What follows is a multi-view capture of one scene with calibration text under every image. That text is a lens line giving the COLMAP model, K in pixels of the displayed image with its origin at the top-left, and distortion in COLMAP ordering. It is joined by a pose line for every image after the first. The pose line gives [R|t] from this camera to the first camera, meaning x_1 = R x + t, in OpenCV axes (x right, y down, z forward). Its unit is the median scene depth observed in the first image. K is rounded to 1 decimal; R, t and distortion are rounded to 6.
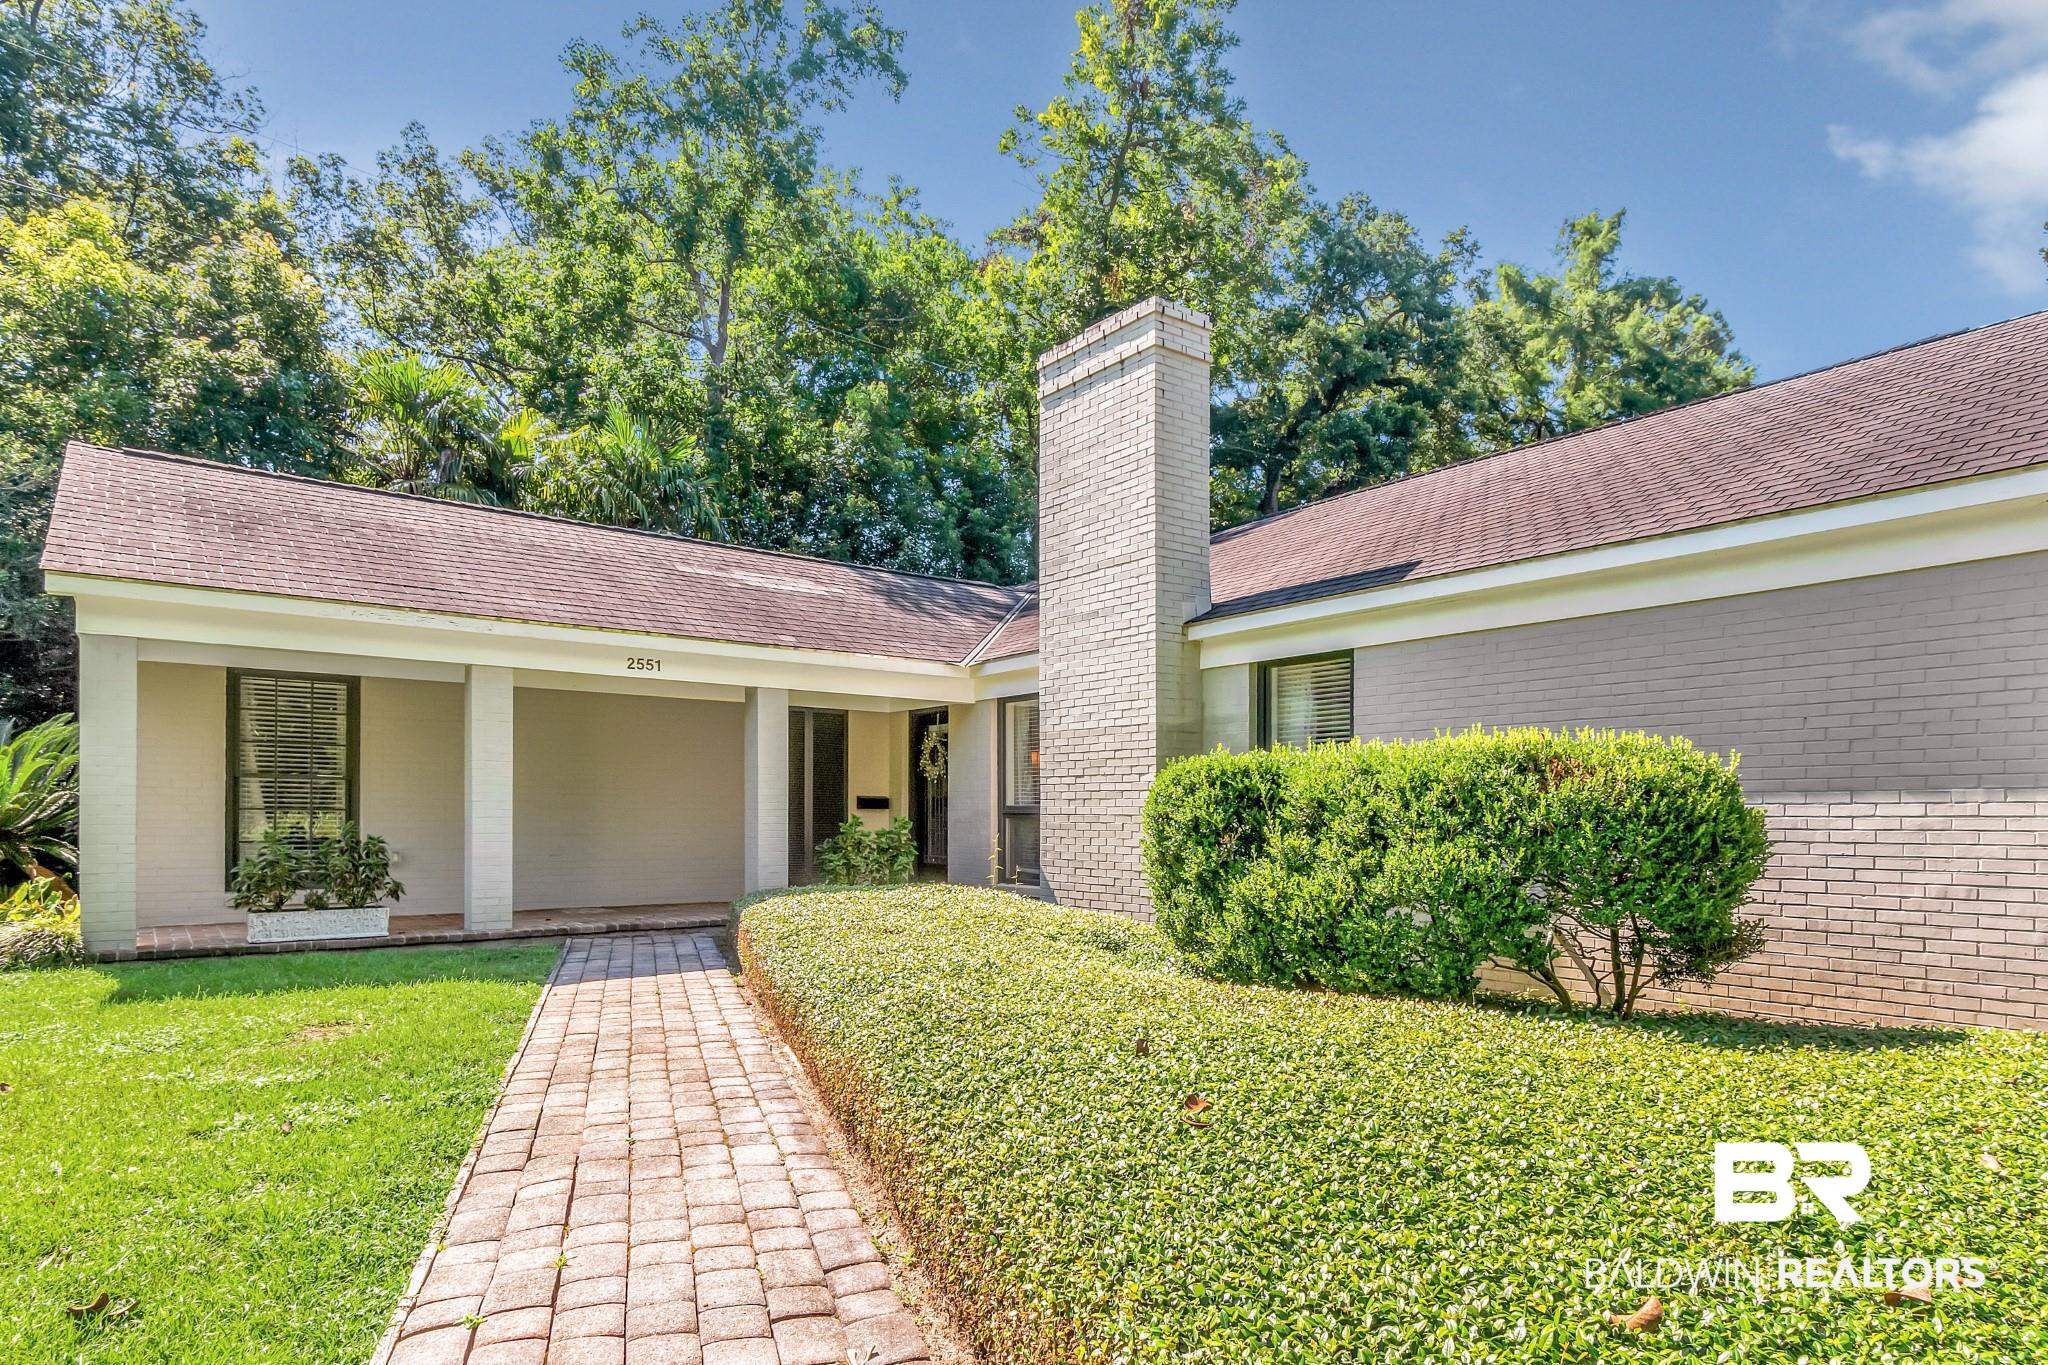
lens RADIAL K [[1222.1, 0, 1024.0], [0, 1222.1, 682.5], [0, 0, 1]] dist [-0.000708, 0.000016]
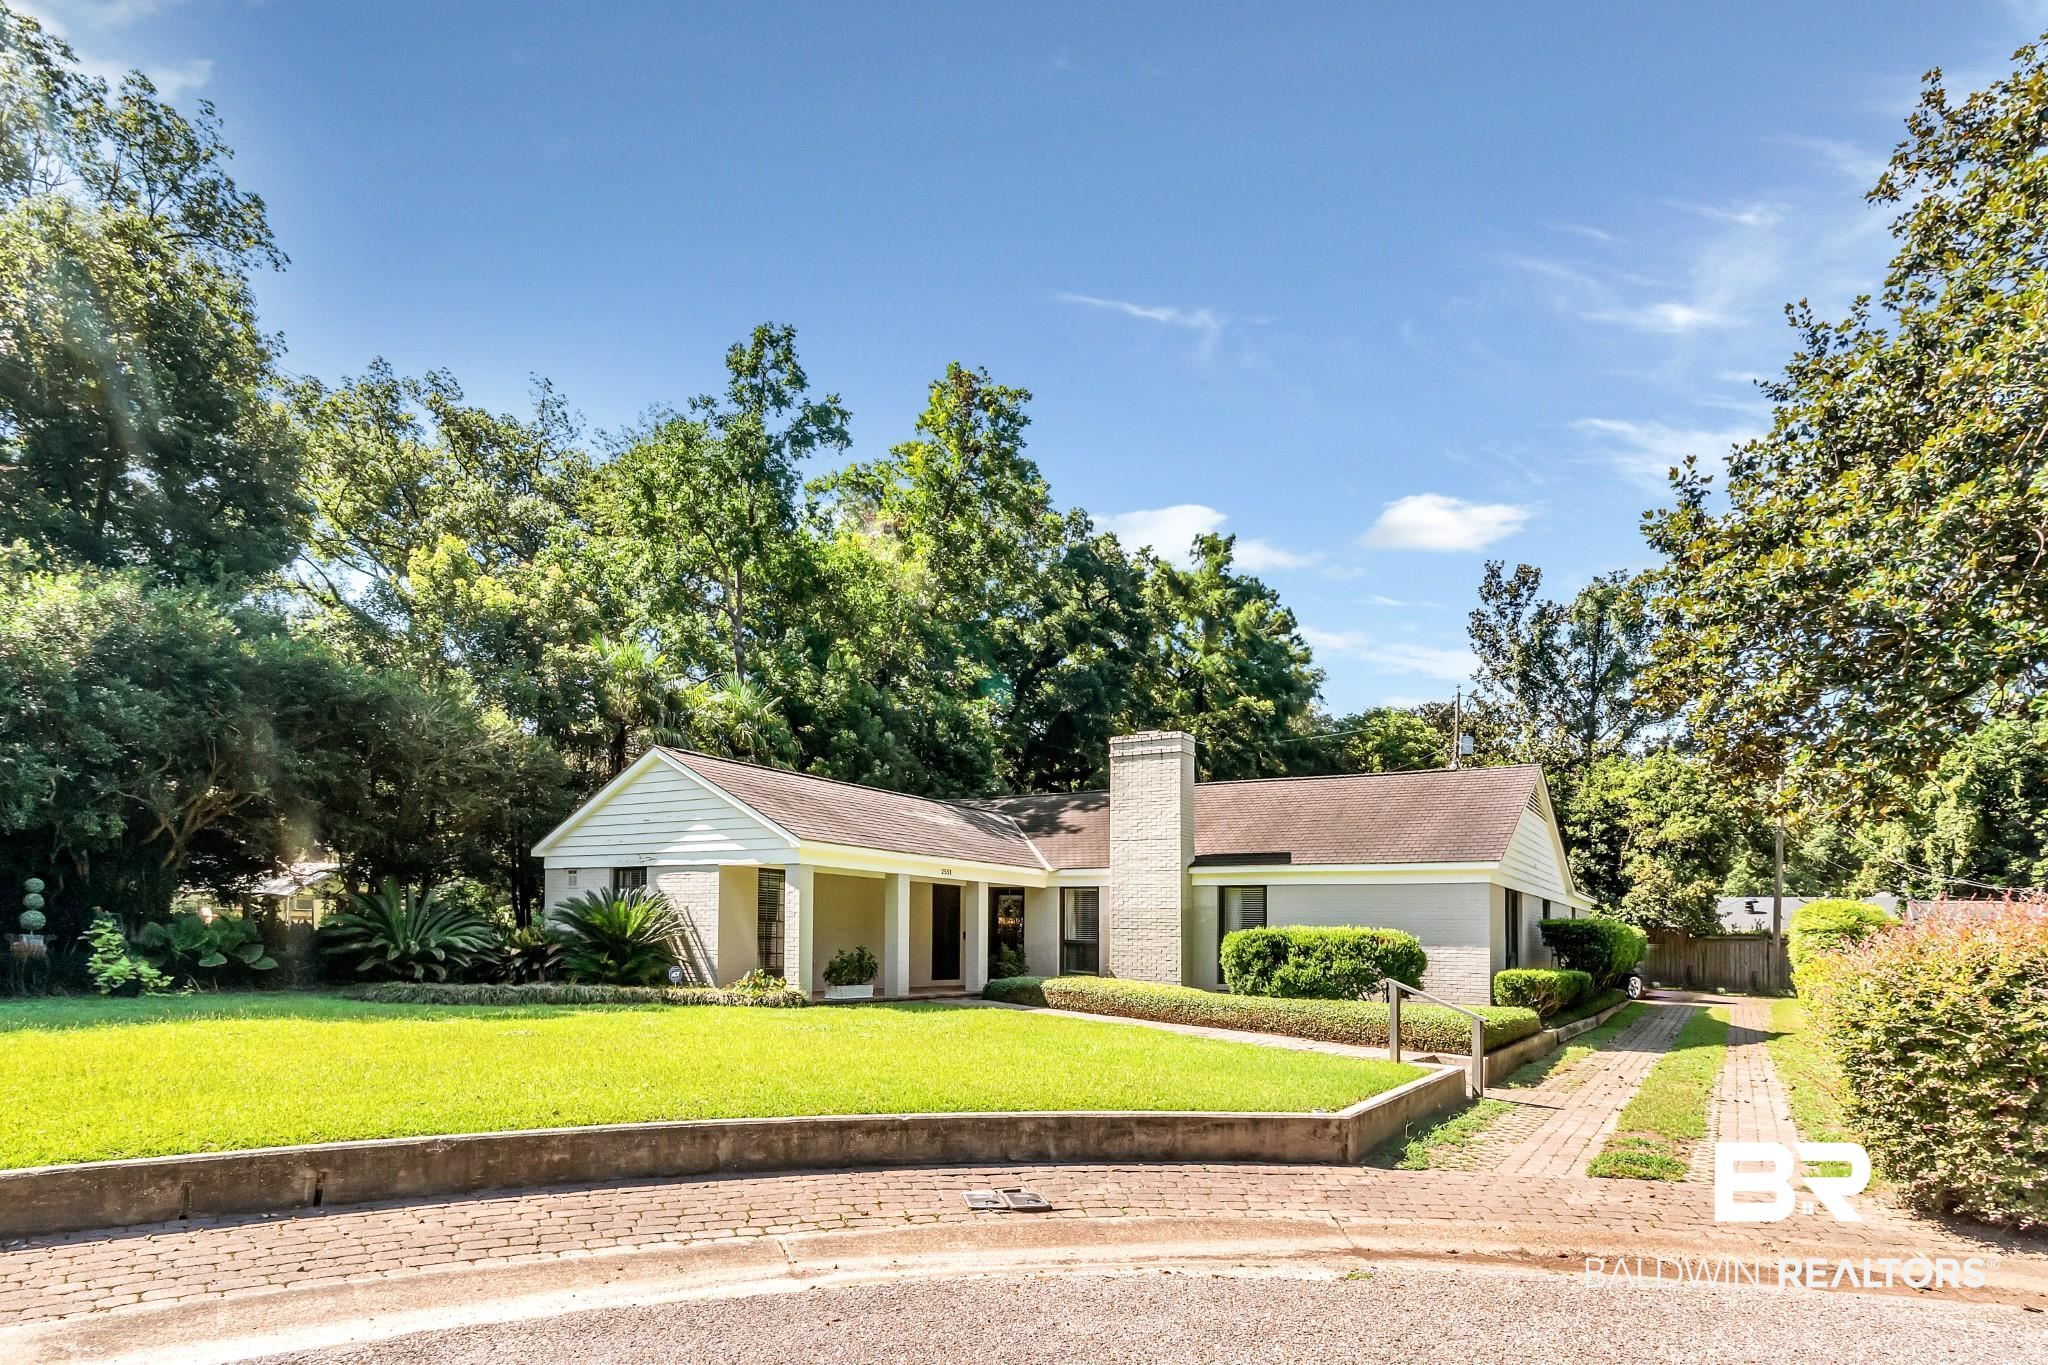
lens RADIAL K [[1096.1, 0, 1024.0], [0, 1096.1, 682.5], [0, 0, 1]] dist [0.001779, 0.000116]
pose [[0.947682, 0.089899, 0.306296, -0.794507], [-0.052496, 0.990352, -0.128250, -0.104145], [-0.314870, 0.105461, 0.943257, -0.895111]]
